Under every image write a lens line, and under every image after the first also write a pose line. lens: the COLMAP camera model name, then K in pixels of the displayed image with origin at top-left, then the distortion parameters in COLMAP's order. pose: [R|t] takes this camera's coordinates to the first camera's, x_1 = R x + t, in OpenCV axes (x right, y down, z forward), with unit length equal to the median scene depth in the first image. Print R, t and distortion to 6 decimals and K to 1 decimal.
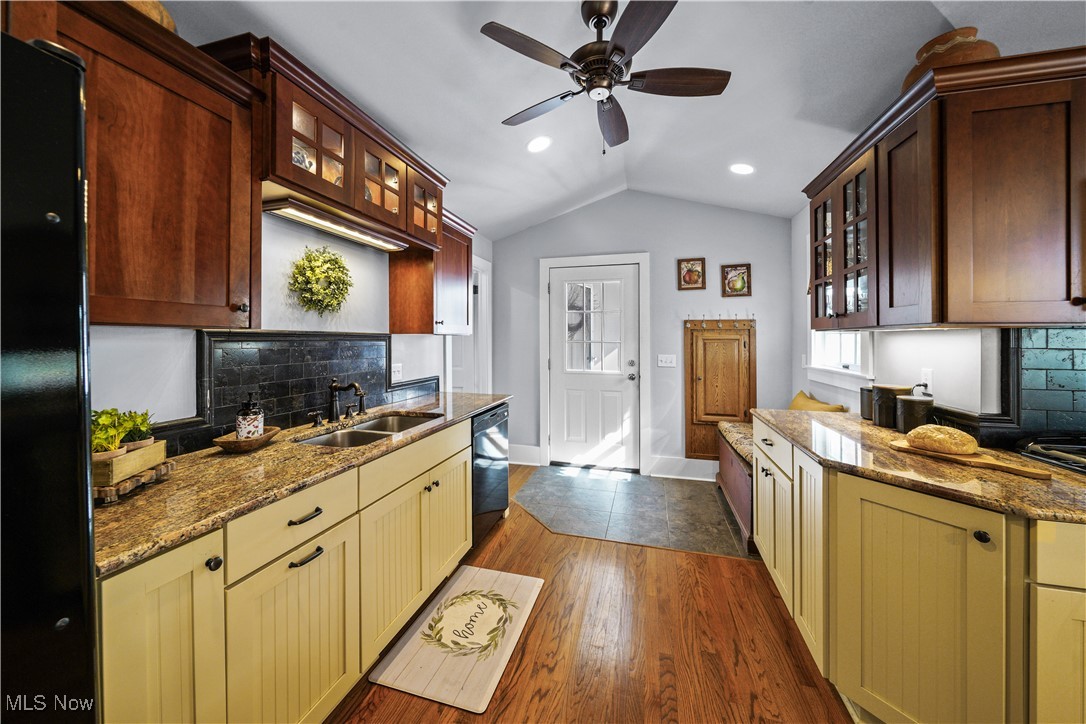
lens RADIAL K [[396.5, 0, 536.5], [0, 396.5, 335.8], [0, 0, 1]] dist [-0.002523, -0.000074]
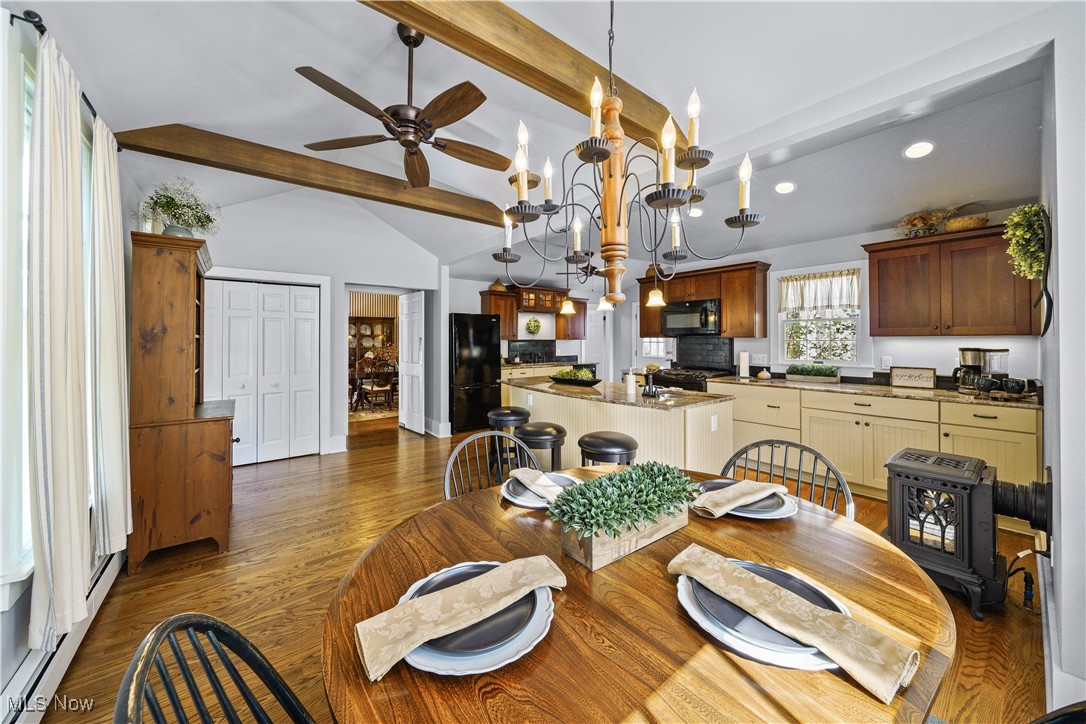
lens RADIAL K [[396.5, 0, 536.5], [0, 396.5, 335.8], [0, 0, 1]] dist [-0.002523, -0.000074]
pose [[0.805283, -0.015844, -0.592679, 1.753363], [0.010270, 0.999866, -0.012776, 0.002050], [0.592802, 0.004201, 0.805338, -2.064703]]
